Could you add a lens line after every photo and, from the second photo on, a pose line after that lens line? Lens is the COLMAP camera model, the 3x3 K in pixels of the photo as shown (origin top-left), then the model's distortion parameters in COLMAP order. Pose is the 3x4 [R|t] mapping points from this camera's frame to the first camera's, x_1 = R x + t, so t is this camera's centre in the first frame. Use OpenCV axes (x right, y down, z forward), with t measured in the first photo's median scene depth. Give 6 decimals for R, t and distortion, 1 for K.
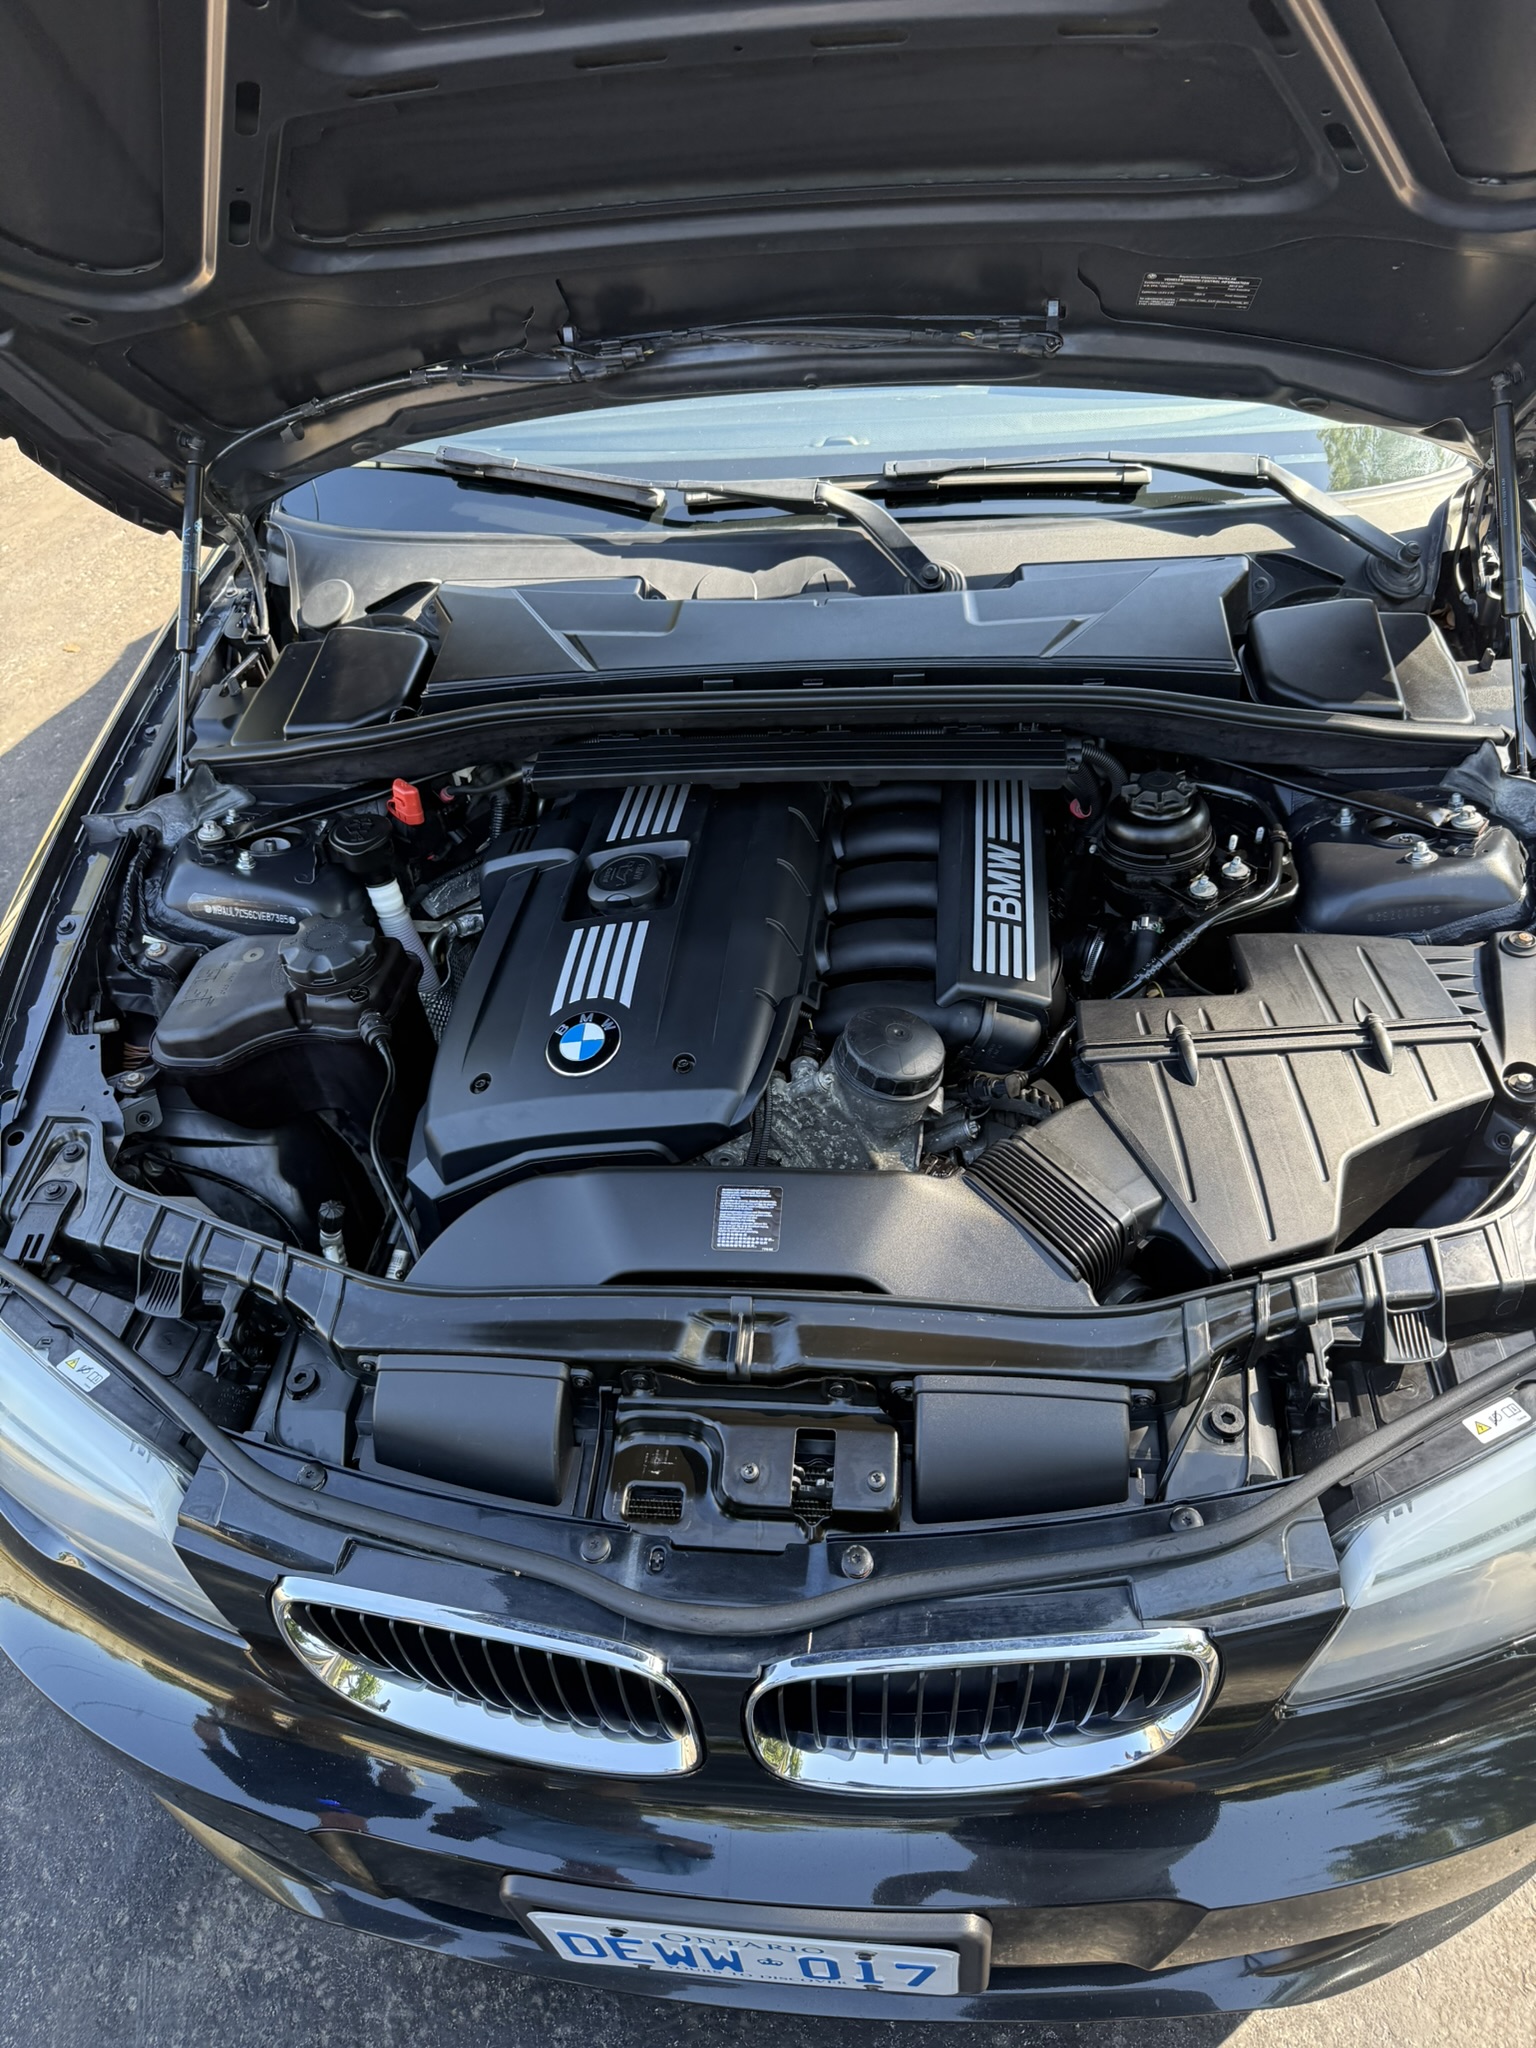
lens RADIAL K [[1423.5, 0, 771.6], [0, 1423.5, 1015.9], [0, 0, 1]] dist [-0.007026, 0.000778]
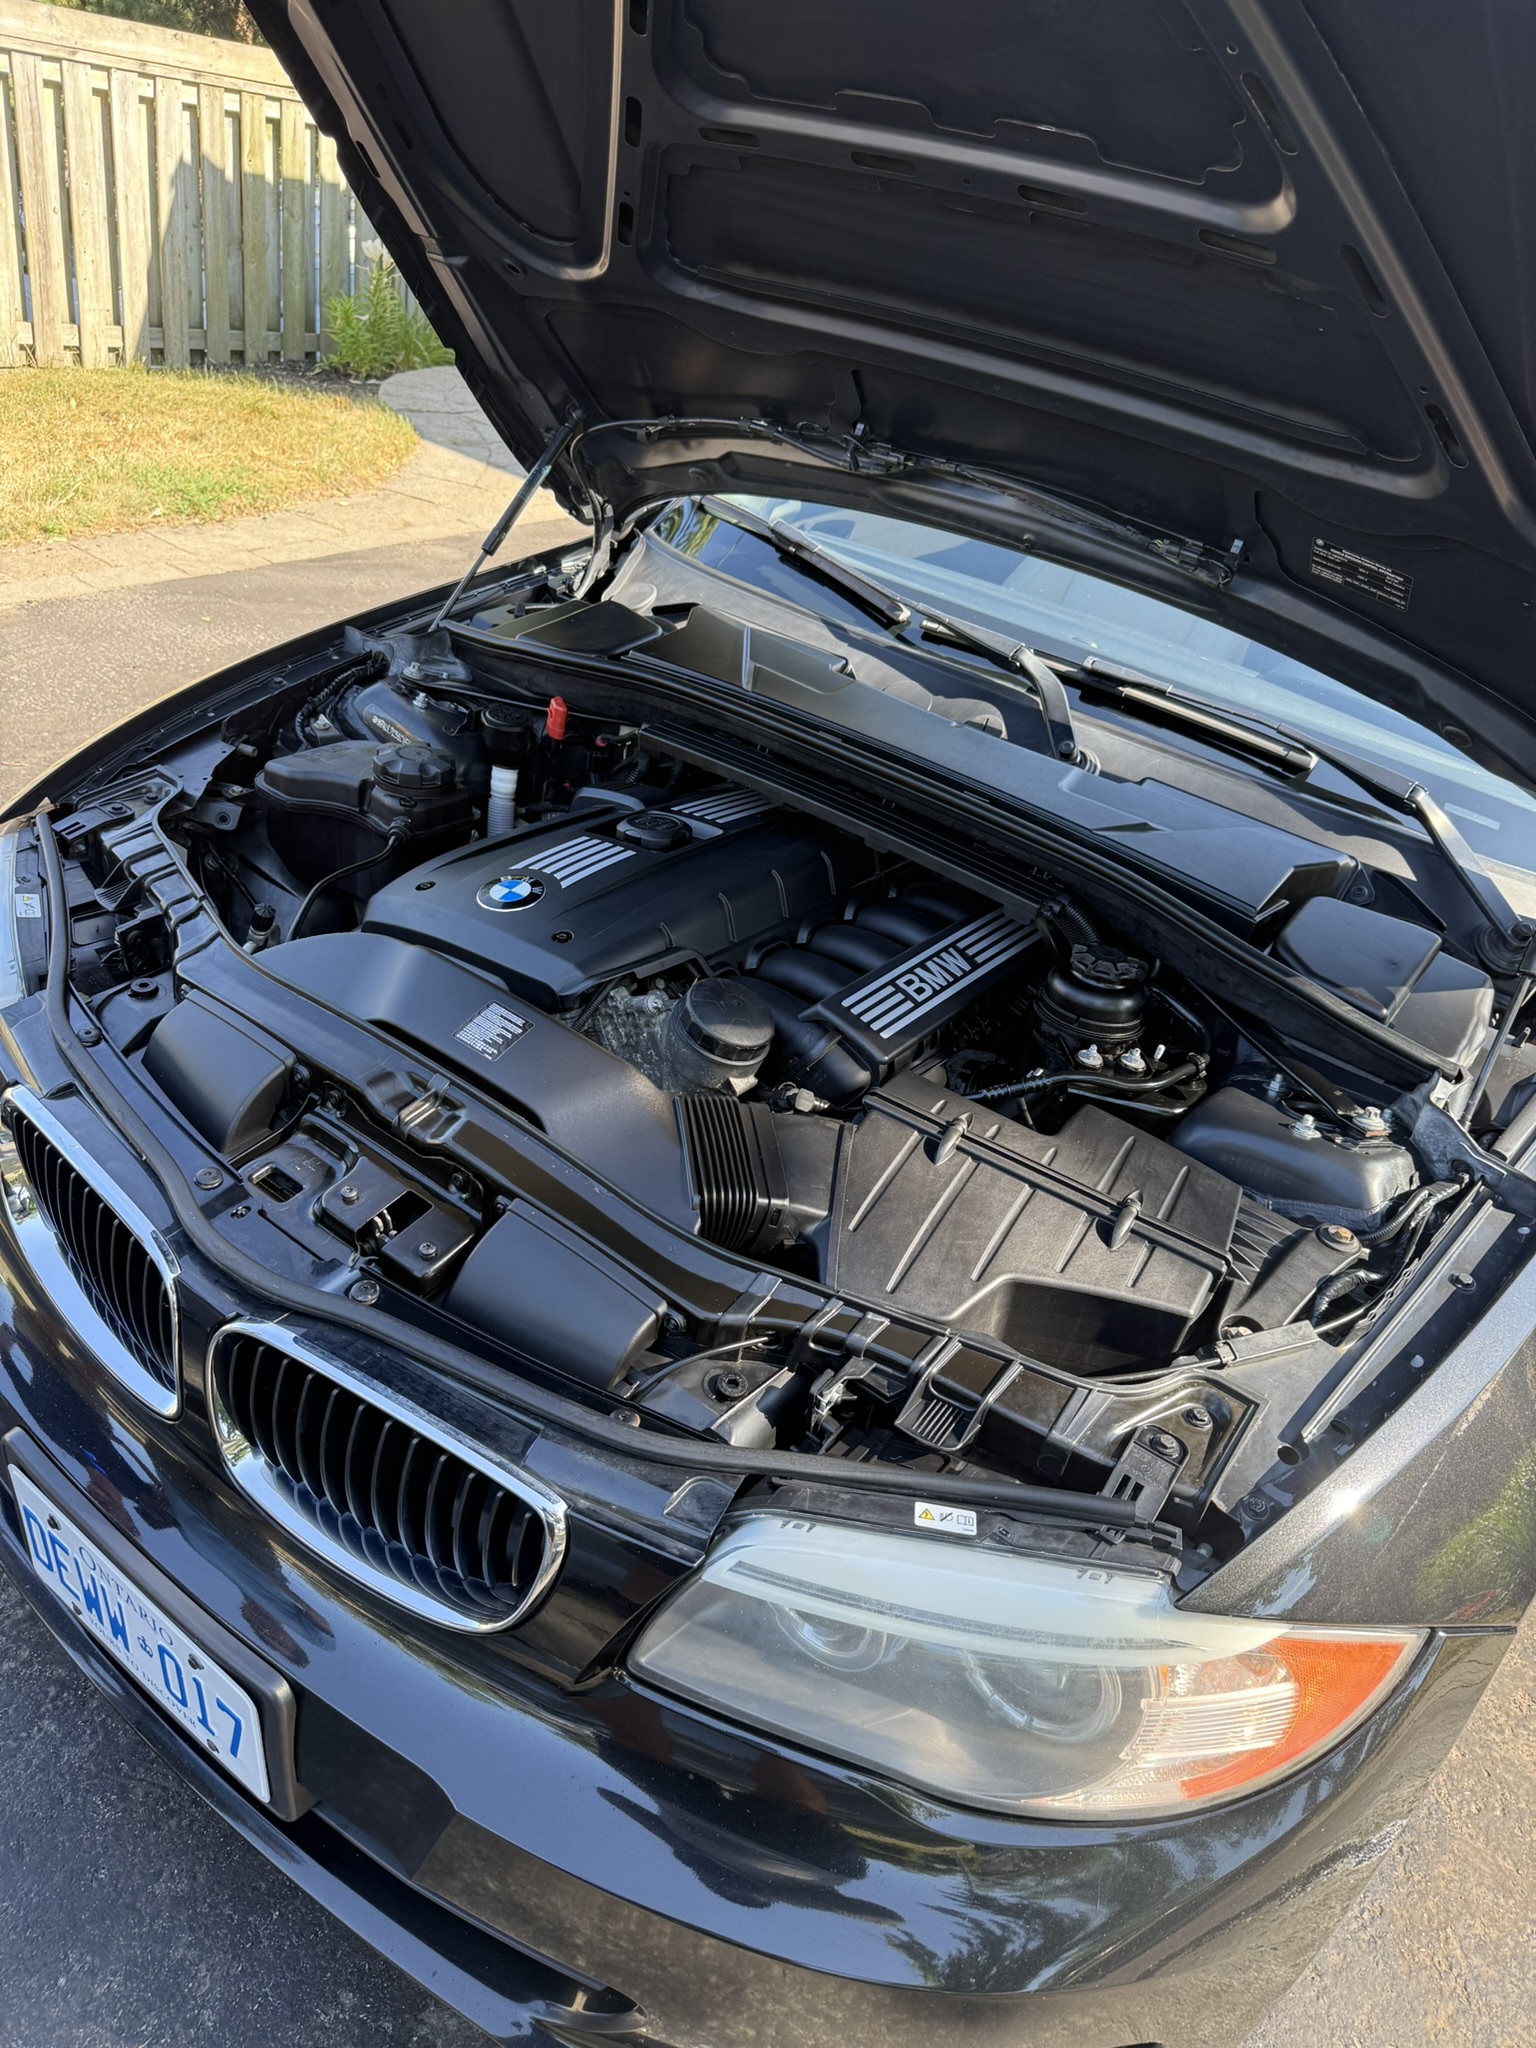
lens RADIAL K [[1417.5, 0, 754.6], [0, 1417.5, 1038.2], [0, 0, 1]] dist [0.001045, -0.002916]
pose [[0.833962, 0.465047, -0.297050, 0.395094], [-0.512022, 0.852859, -0.102297, 0.125604], [0.205769, 0.237408, 0.949366, -0.017922]]
